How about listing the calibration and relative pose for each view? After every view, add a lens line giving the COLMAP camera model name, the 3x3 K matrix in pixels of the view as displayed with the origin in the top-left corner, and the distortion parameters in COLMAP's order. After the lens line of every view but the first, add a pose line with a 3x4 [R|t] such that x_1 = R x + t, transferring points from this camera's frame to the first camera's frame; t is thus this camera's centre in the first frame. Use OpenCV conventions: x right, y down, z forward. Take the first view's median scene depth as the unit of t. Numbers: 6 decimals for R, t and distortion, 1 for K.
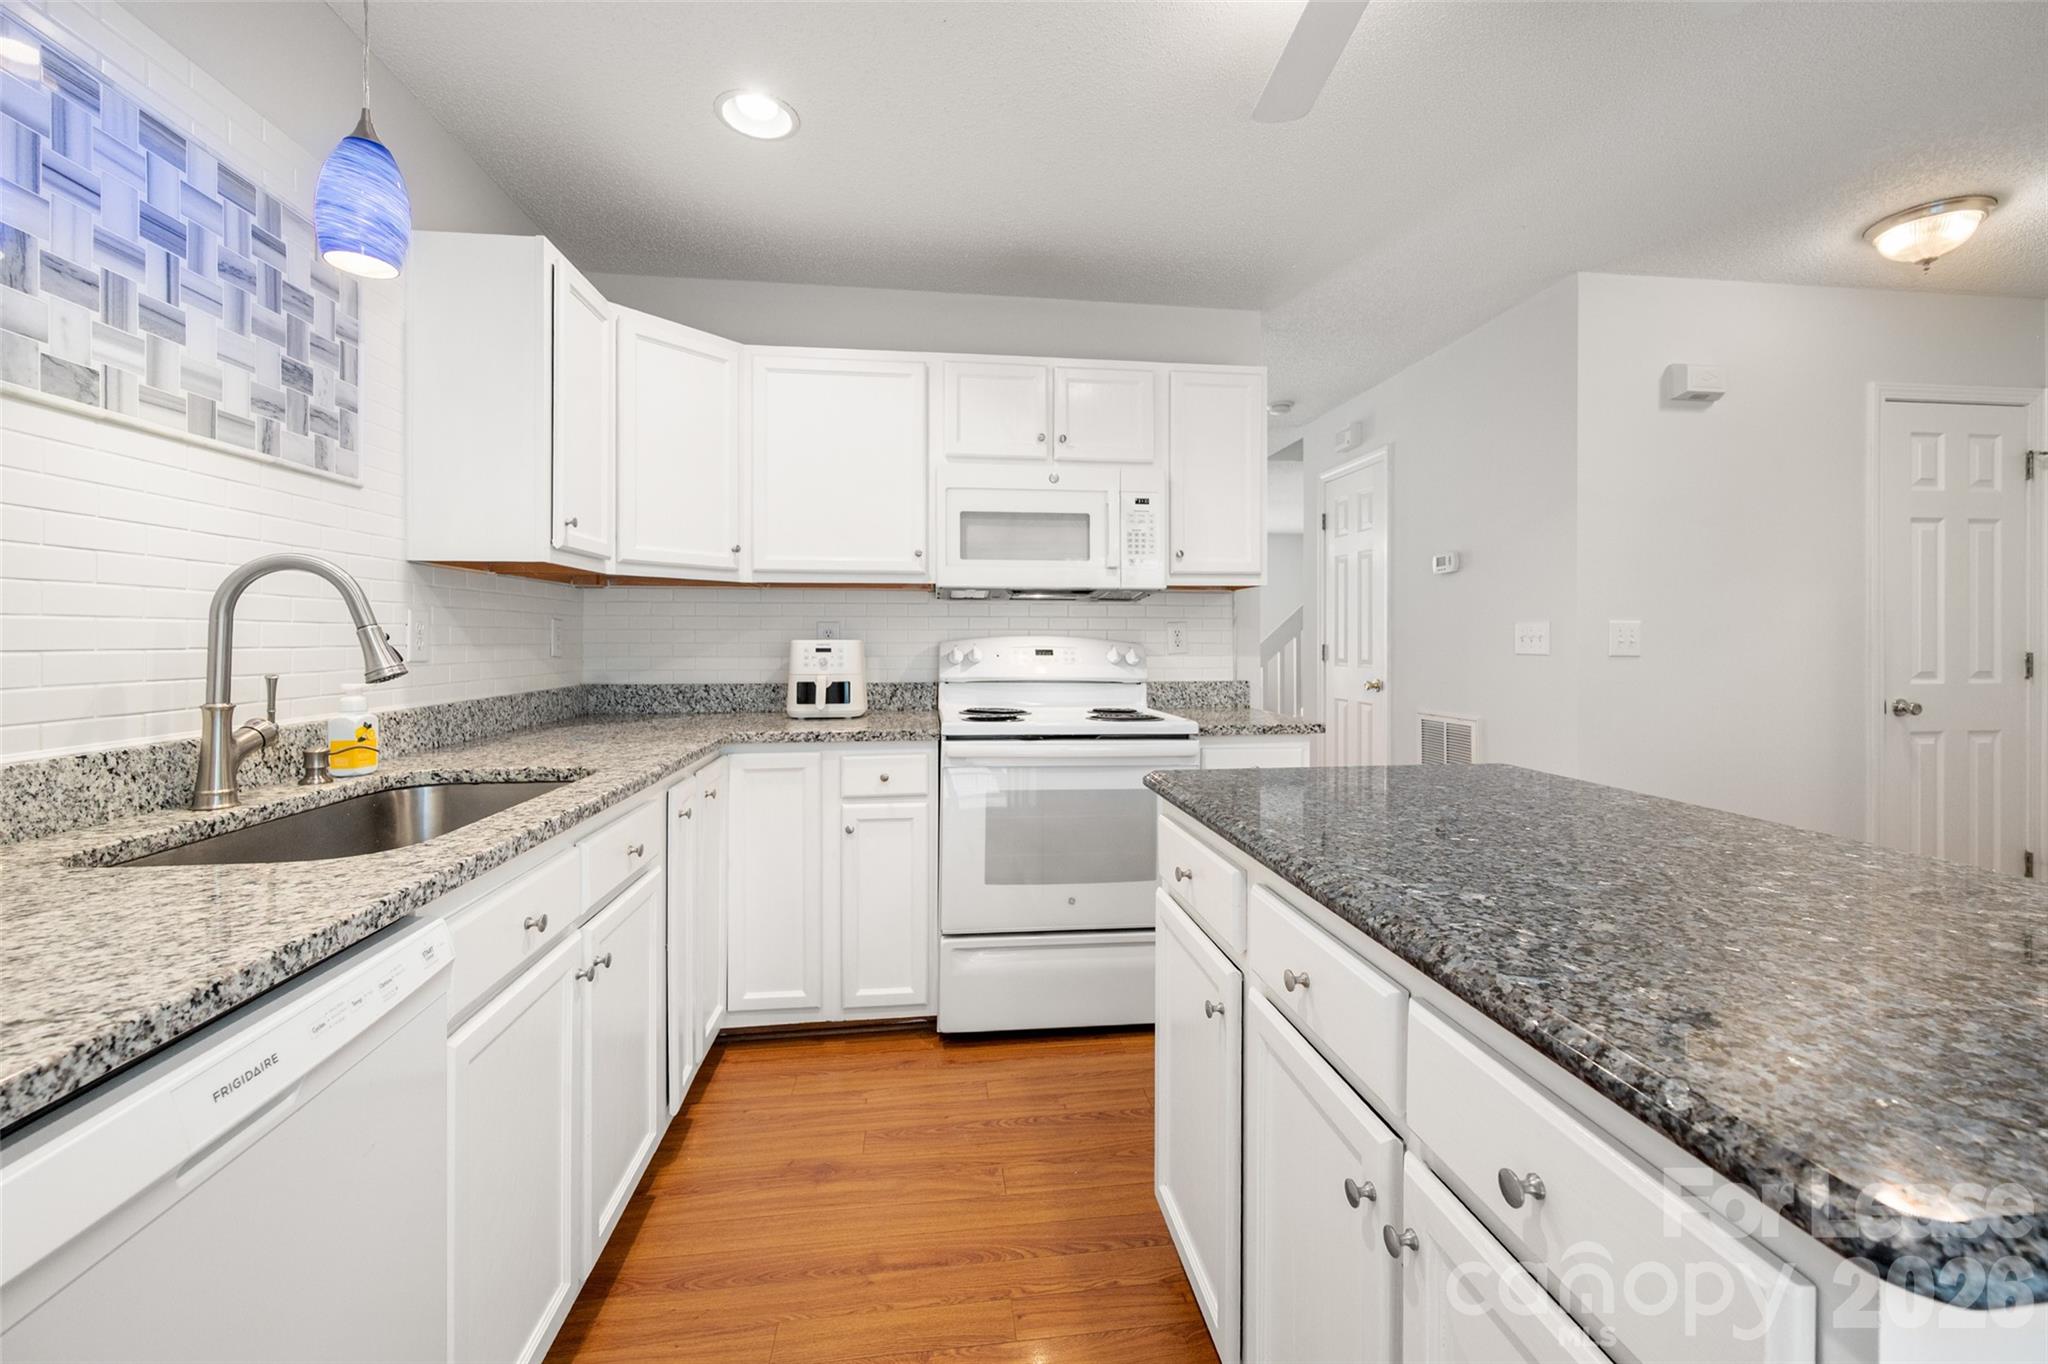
lens RADIAL K [[823.2, 0, 1034.9], [0, 823.2, 639.1], [0, 0, 1]] dist [-0.000120, 0.000387]
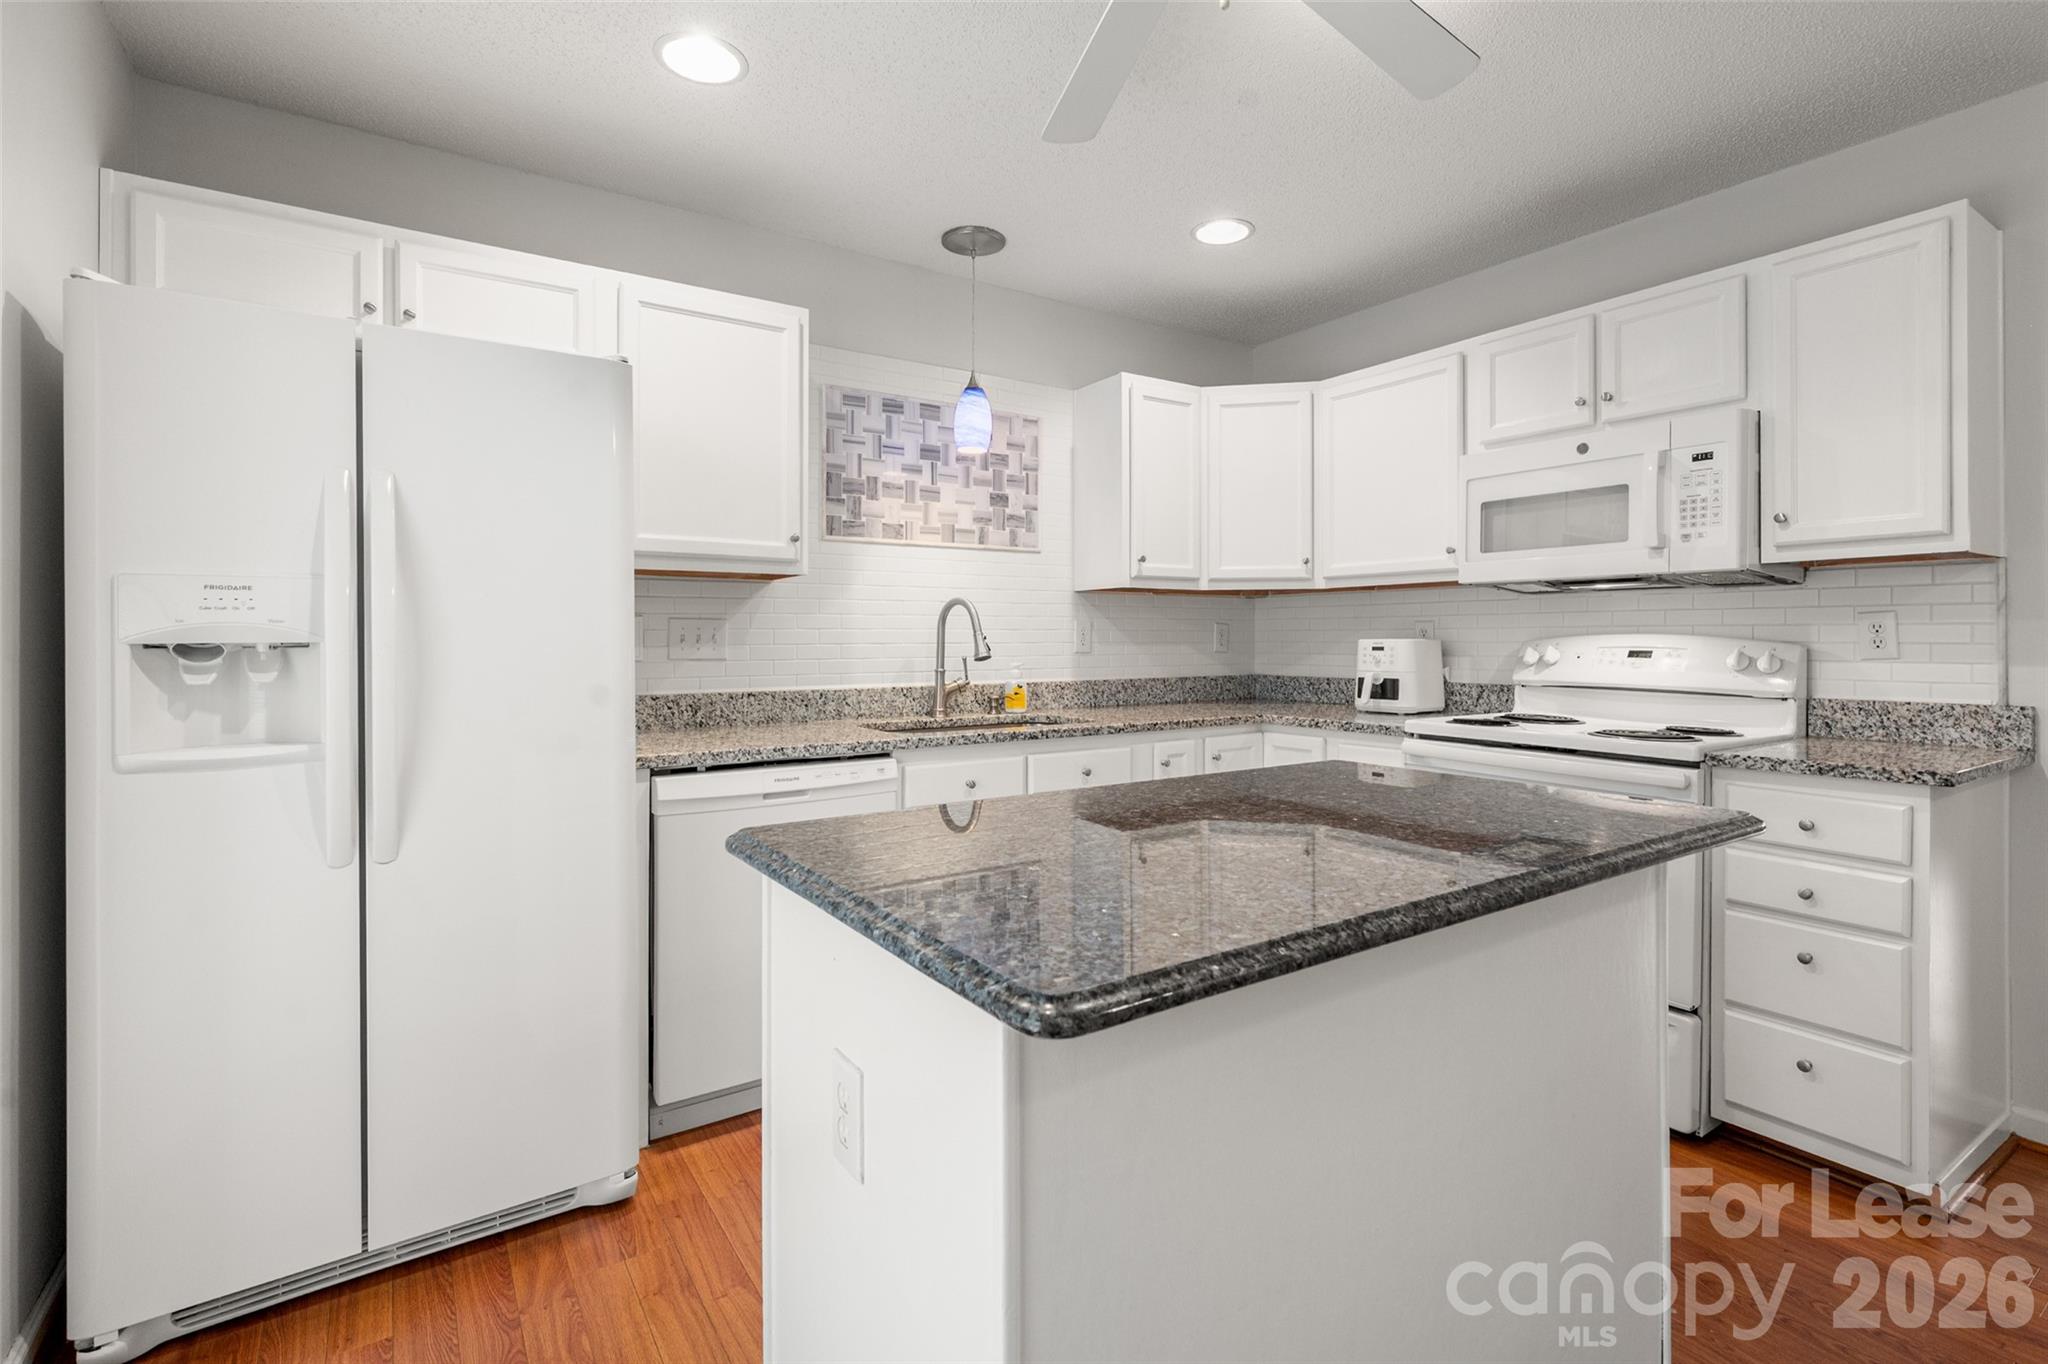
lens RADIAL K [[957.1, 0, 1055.2], [0, 957.1, 640.0], [0, 0, 1]] dist [-0.001661, -0.000246]
pose [[0.456528, 0.000166, -0.889709, 1.015425], [0.001736, 0.999998, 0.001078, 0.000407], [0.889707, -0.002036, 0.456527, 0.098100]]
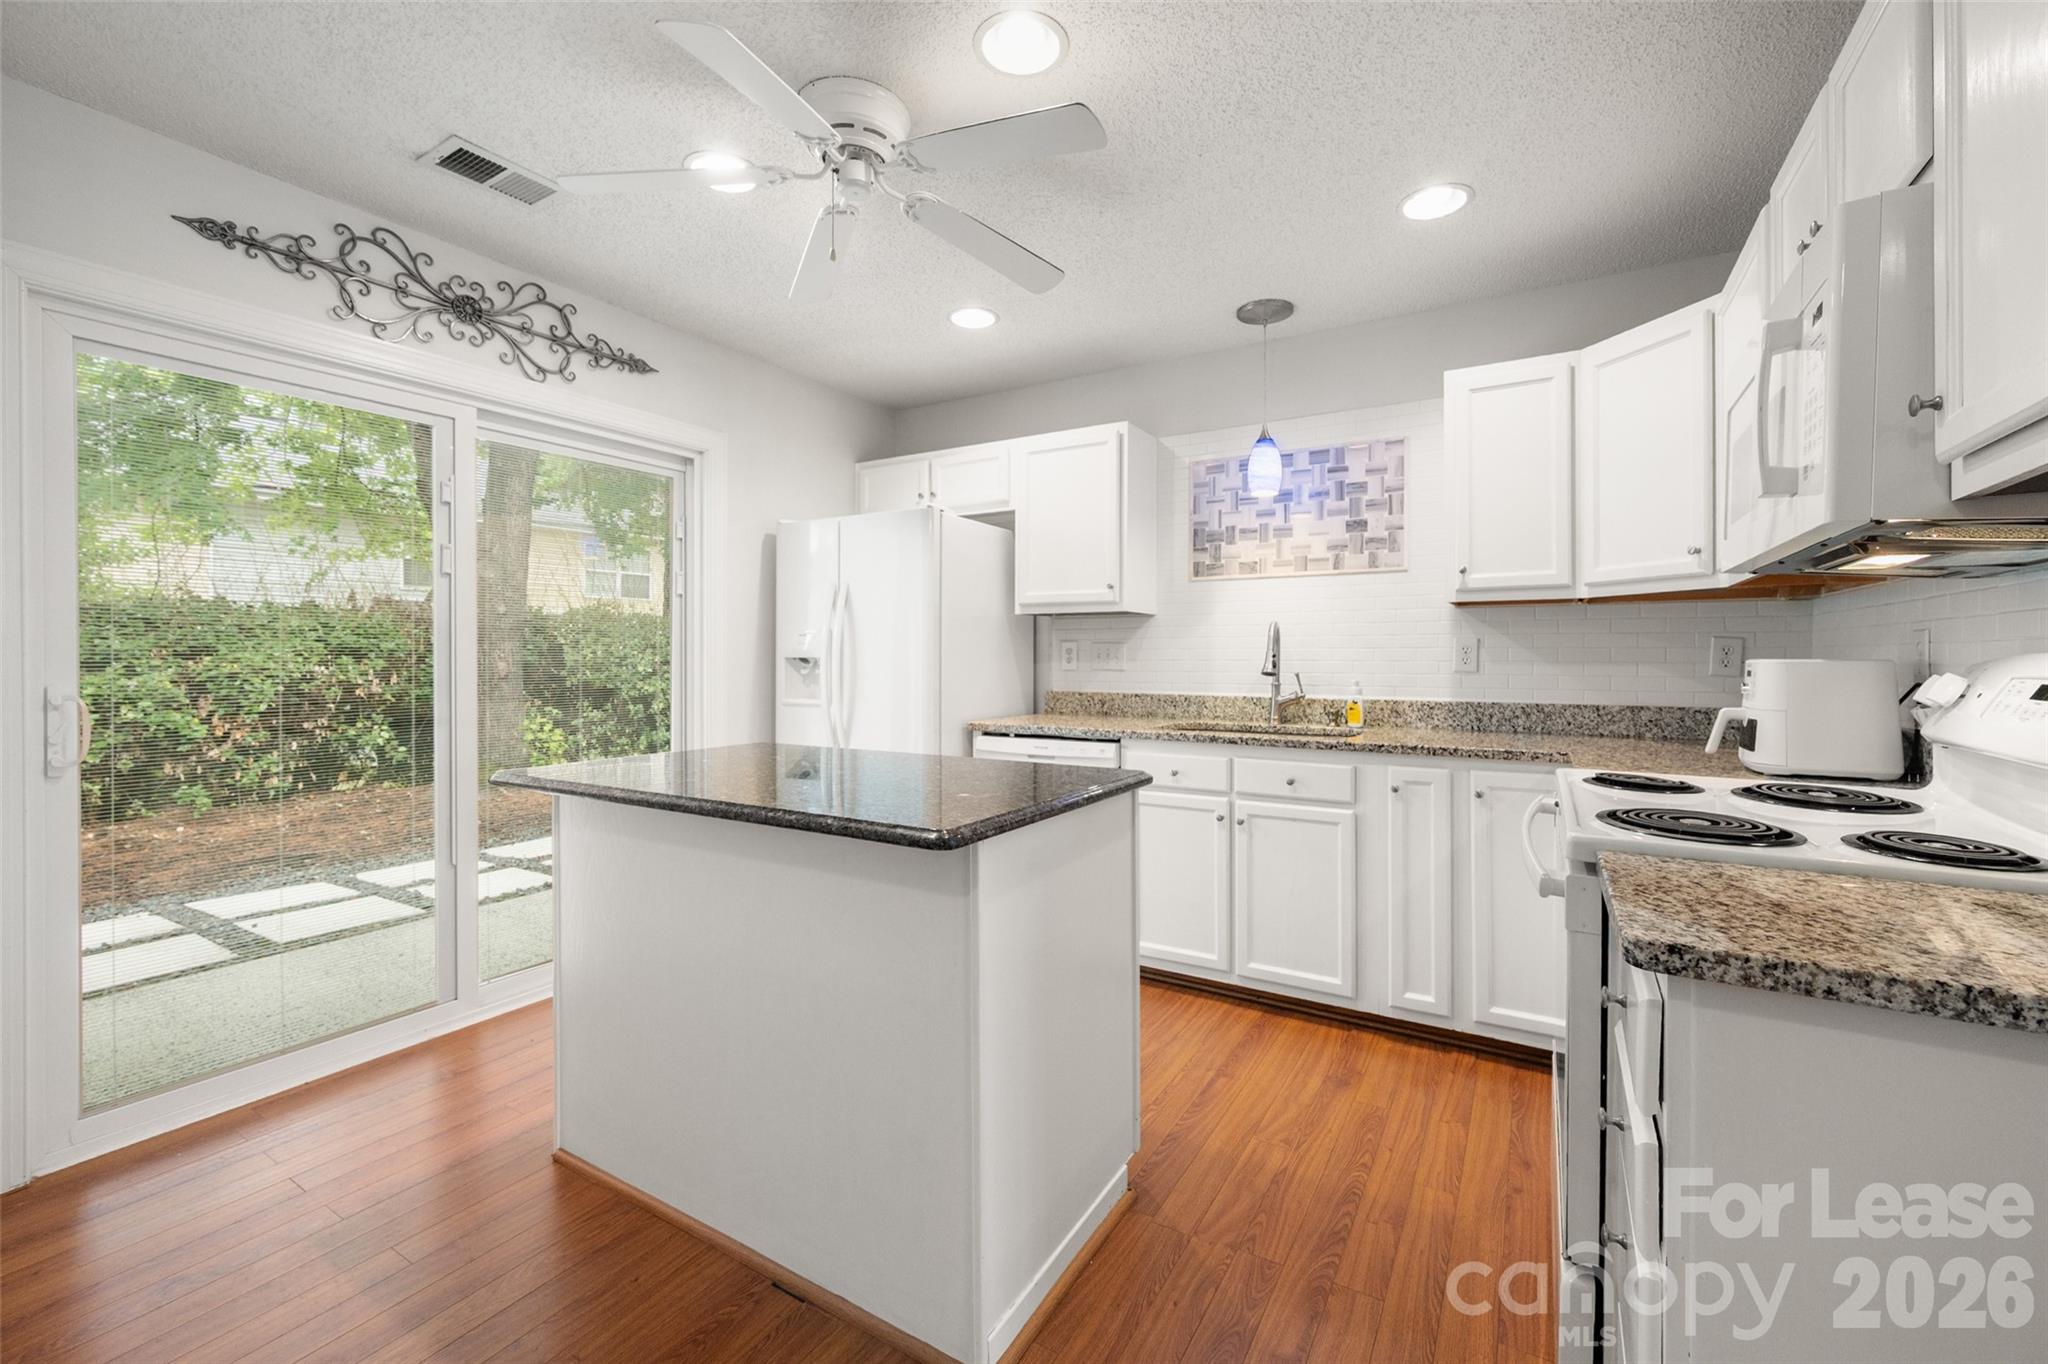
lens RADIAL K [[839.2, 0, 1031.5], [0, 839.2, 658.7], [0, 0, 1]] dist [0.000280, -0.000159]
pose [[-0.622290, 0.001229, -0.782786, 1.083659], [-0.001880, 0.999994, 0.003065, -0.000644], [0.782784, 0.003379, -0.622284, 1.495410]]
